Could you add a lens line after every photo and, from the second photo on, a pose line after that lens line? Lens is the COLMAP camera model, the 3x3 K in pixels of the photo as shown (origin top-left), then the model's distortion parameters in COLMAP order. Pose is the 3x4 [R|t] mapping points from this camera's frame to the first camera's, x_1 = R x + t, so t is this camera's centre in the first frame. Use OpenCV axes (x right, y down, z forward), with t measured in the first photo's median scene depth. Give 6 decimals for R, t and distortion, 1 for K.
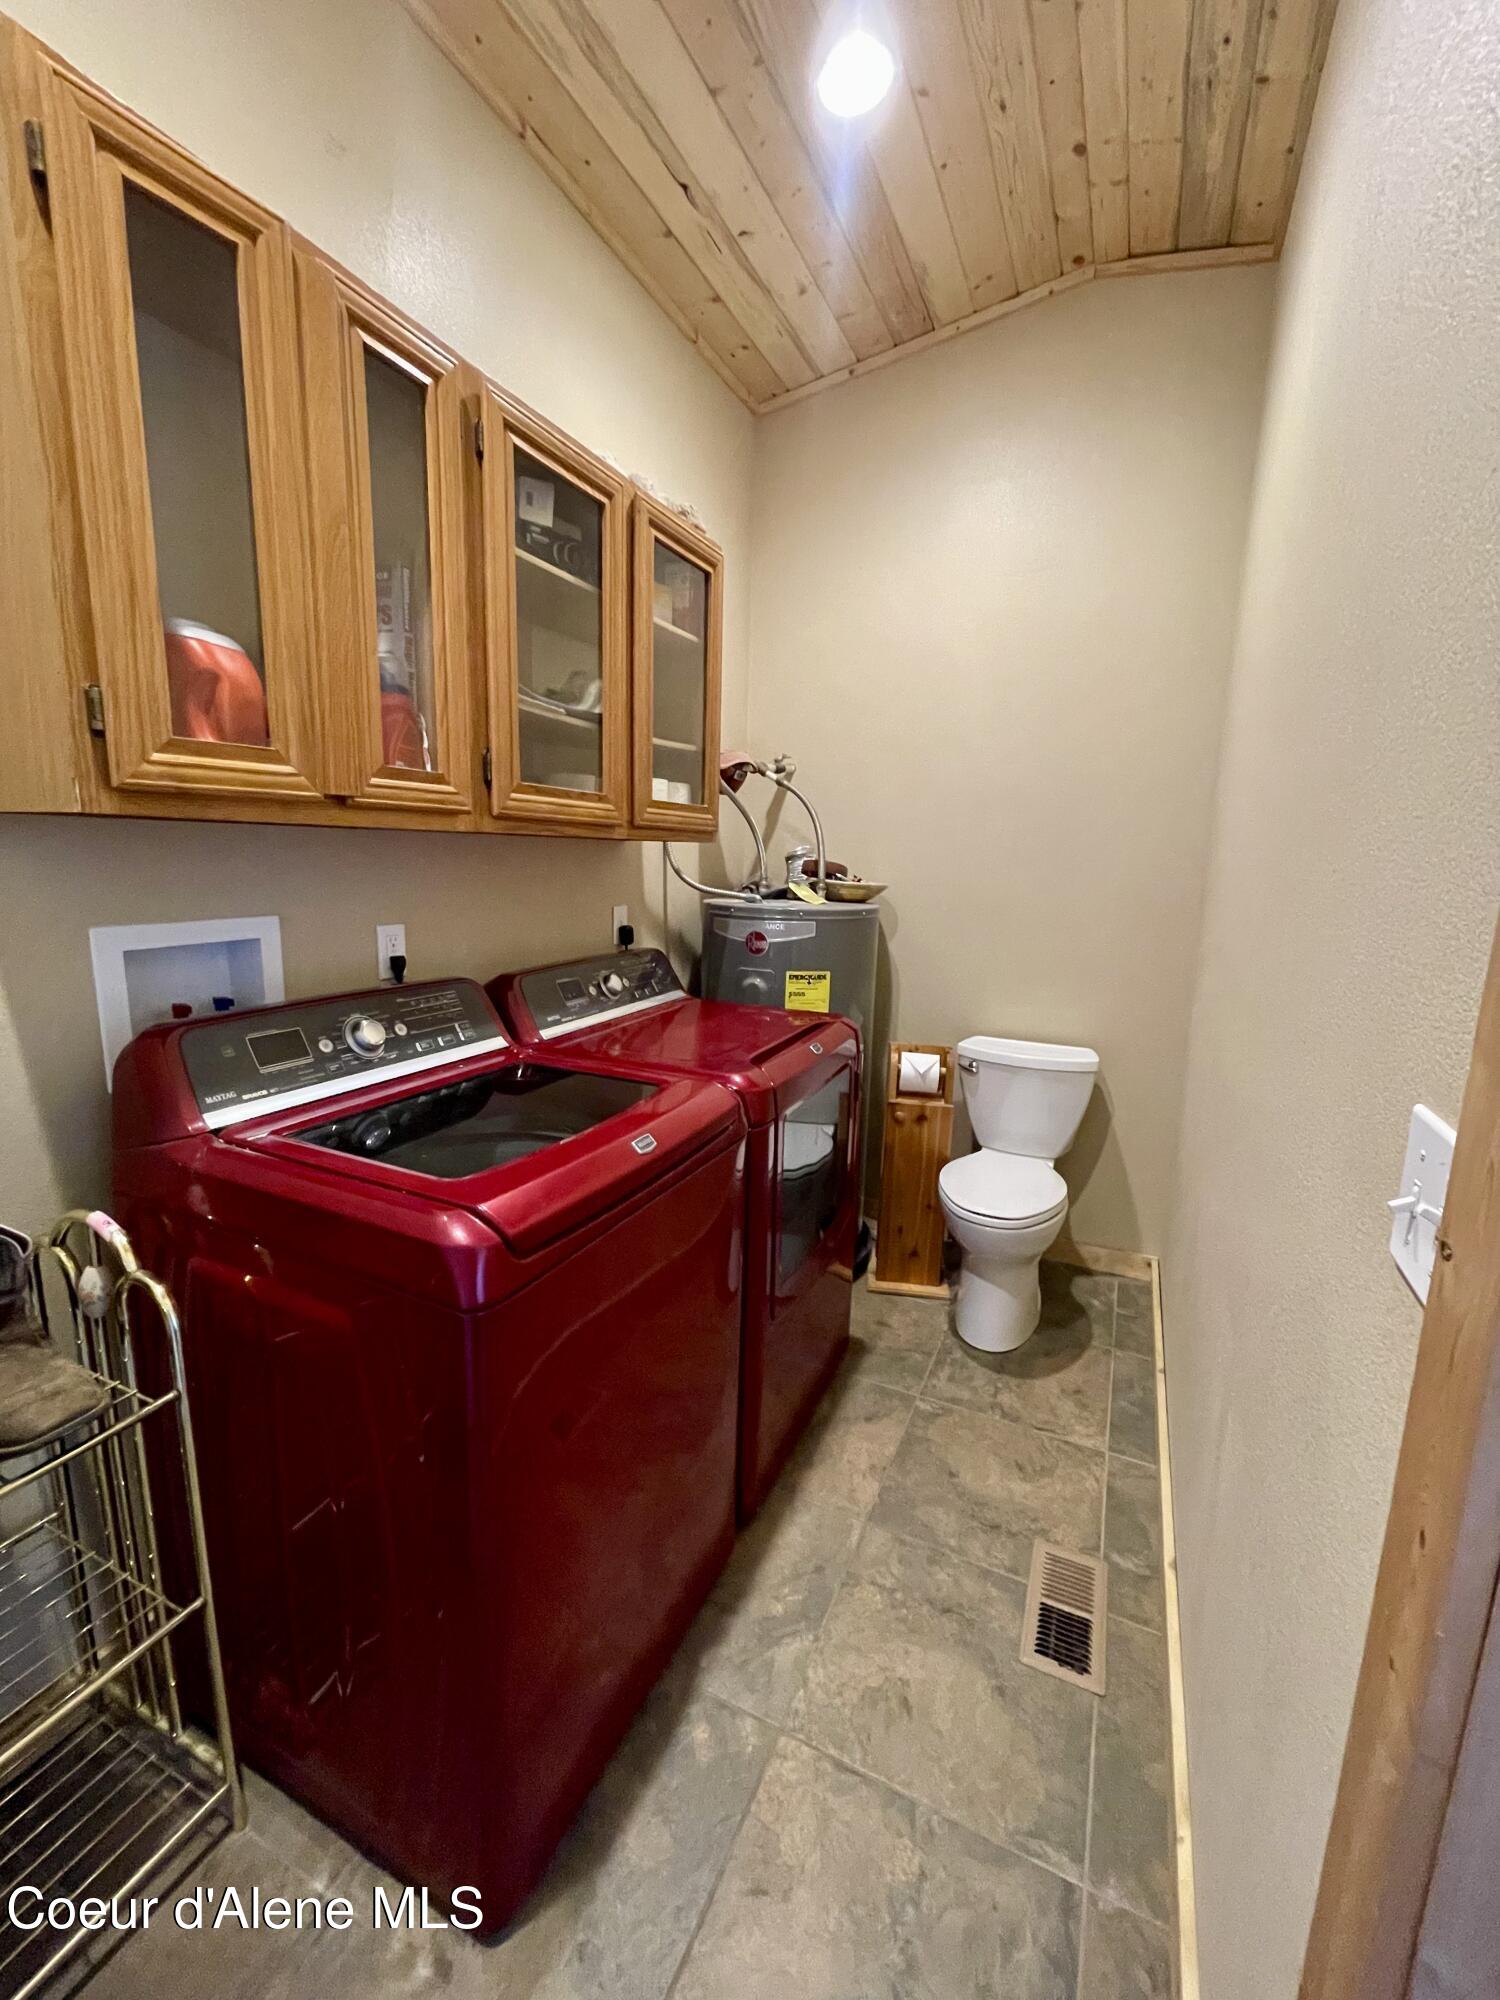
lens RADIAL K [[805.9, 0, 748.2], [0, 805.9, 996.2], [0, 0, 1]] dist [-0.005269, 0.000981]
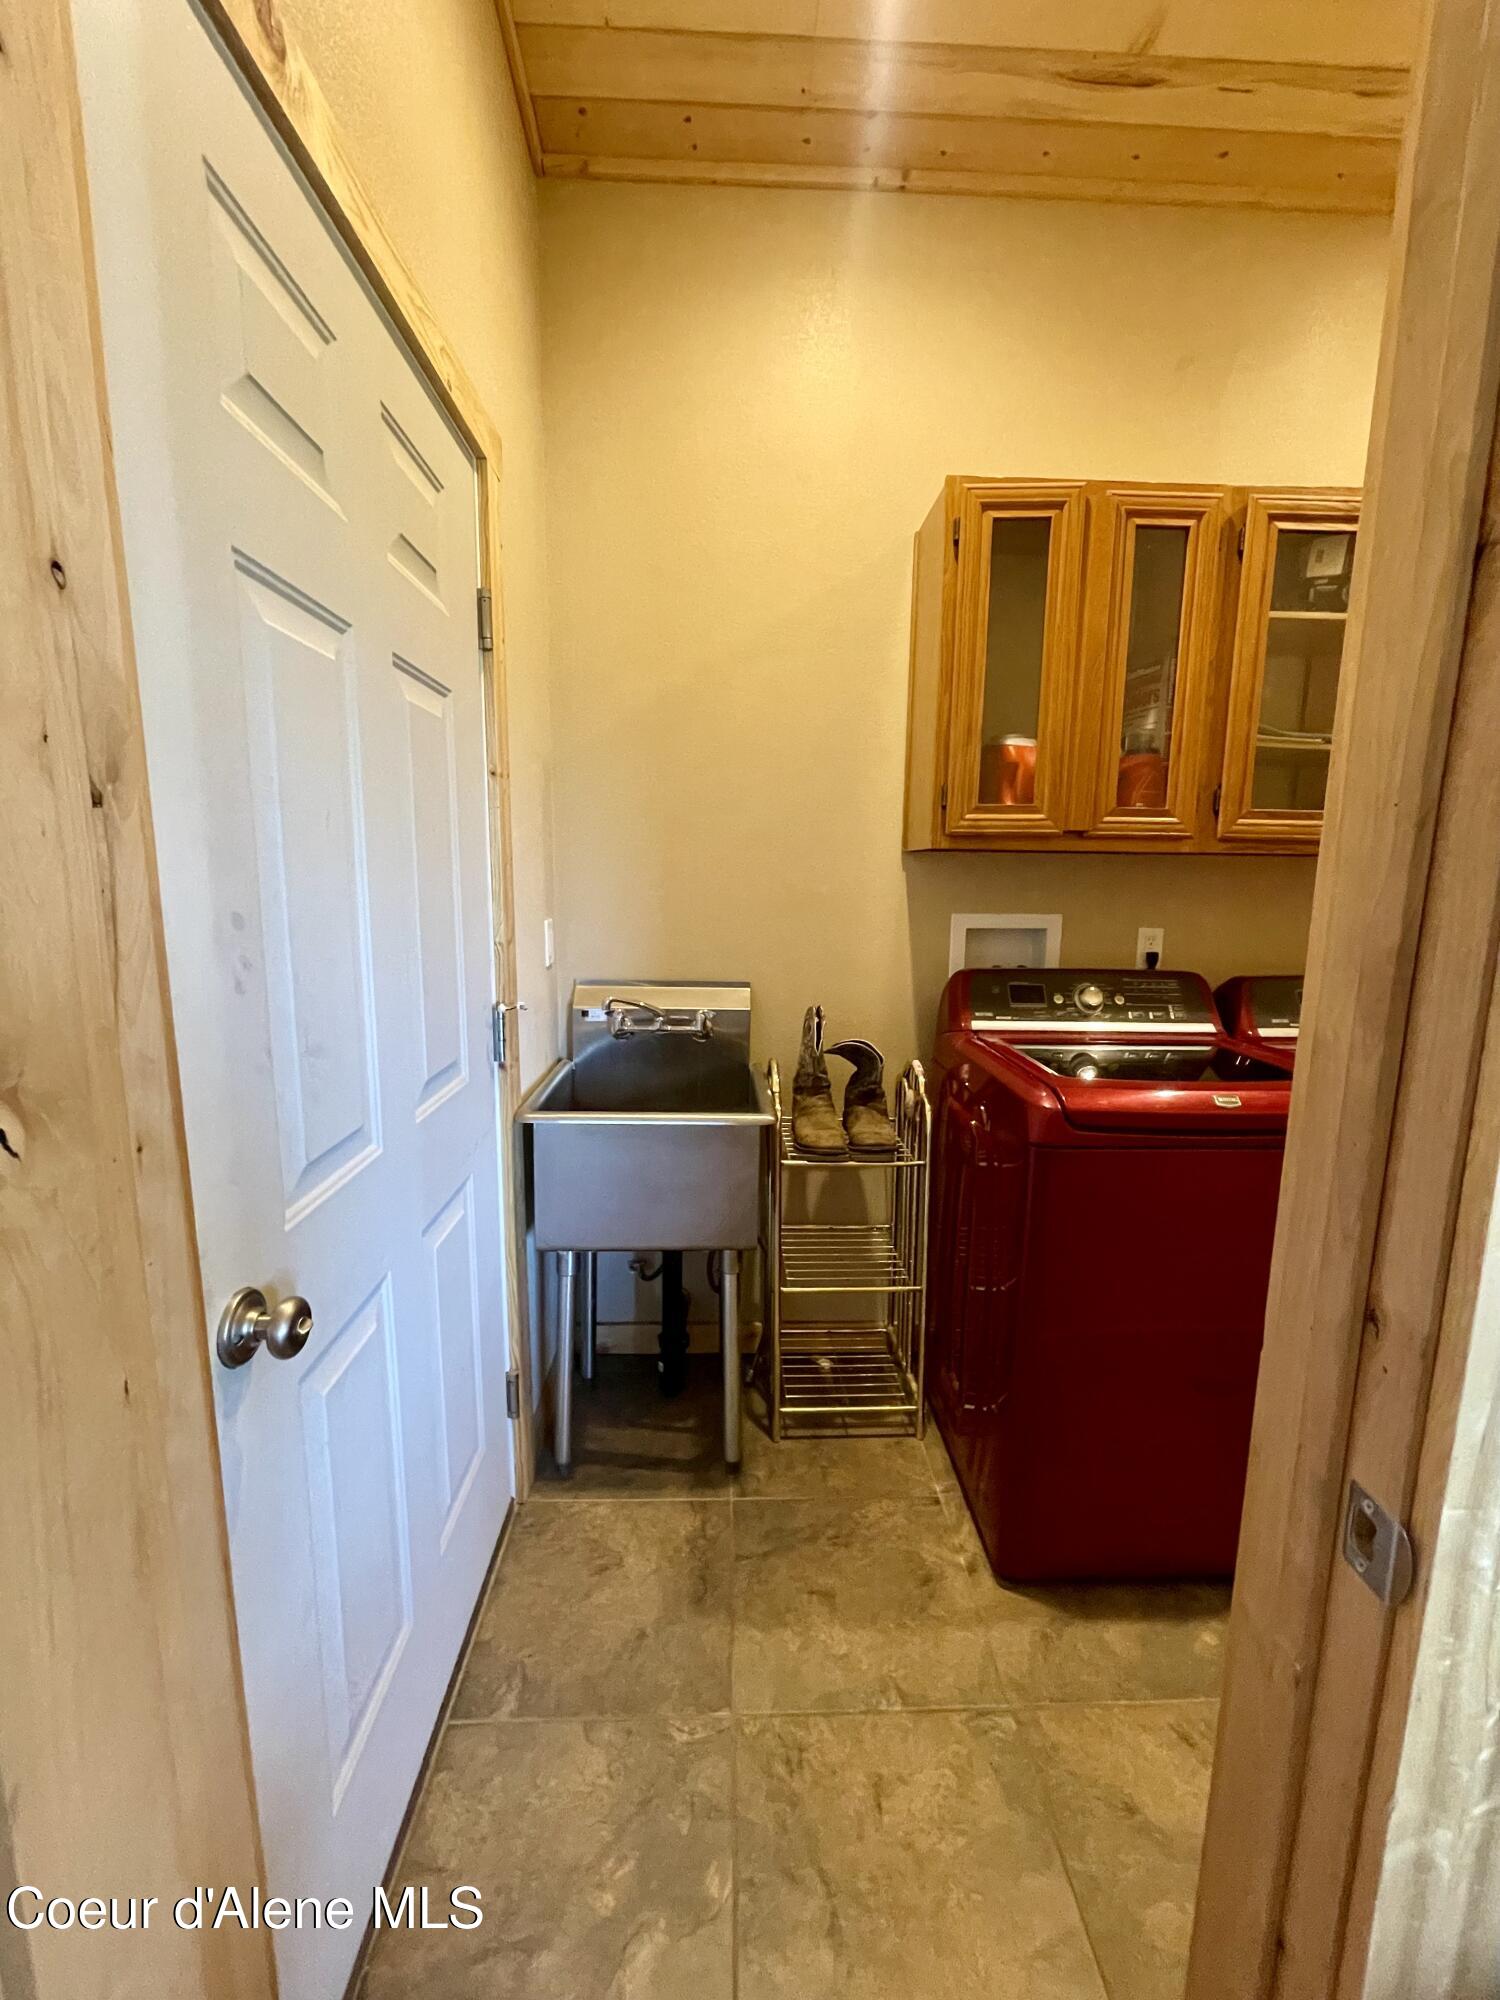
lens RADIAL K [[805.9, 0, 755.7], [0, 805.9, 997.9], [0, 0, 1]] dist [-0.005269, 0.000981]
pose [[0.457293, 0.117339, -0.881541, 0.524966], [-0.153715, 0.986767, 0.051607, 0.067871], [0.875931, 0.111906, 0.469278, -0.183248]]
